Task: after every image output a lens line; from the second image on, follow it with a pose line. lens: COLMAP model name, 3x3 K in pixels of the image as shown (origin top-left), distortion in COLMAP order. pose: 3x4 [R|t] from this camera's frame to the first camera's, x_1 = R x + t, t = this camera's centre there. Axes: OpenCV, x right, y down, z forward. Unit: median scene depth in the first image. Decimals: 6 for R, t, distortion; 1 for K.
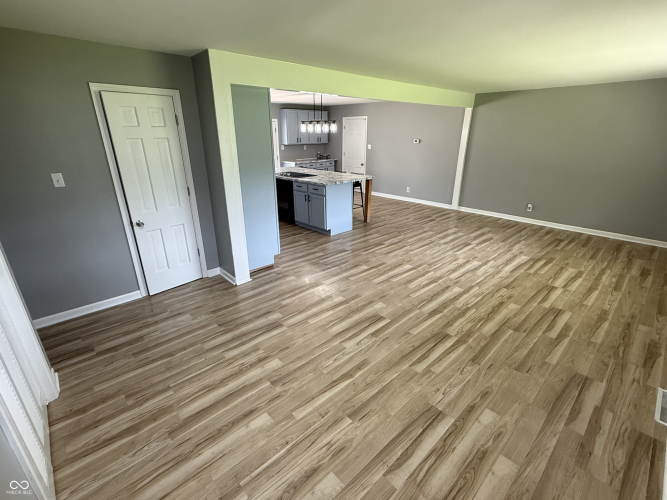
lens RADIAL K [[312.6, 0, 334.5], [0, 312.6, 248.9], [0, 0, 1]] dist [0.003053, -0.000633]
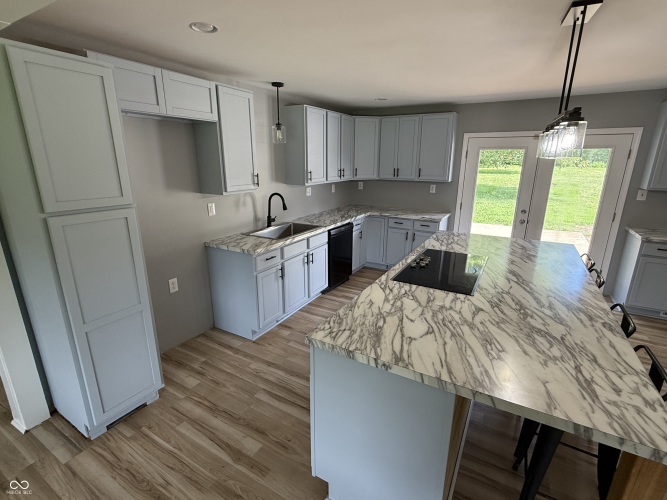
lens RADIAL K [[322.2, 0, 336.0], [0, 322.2, 249.2], [0, 0, 1]] dist [-0.001530, -0.000394]
pose [[0.289016, 0.261503, -0.920916, 0.239834], [-0.339784, 0.927358, 0.156696, -0.361030], [0.894995, 0.267625, 0.356876, 0.971608]]
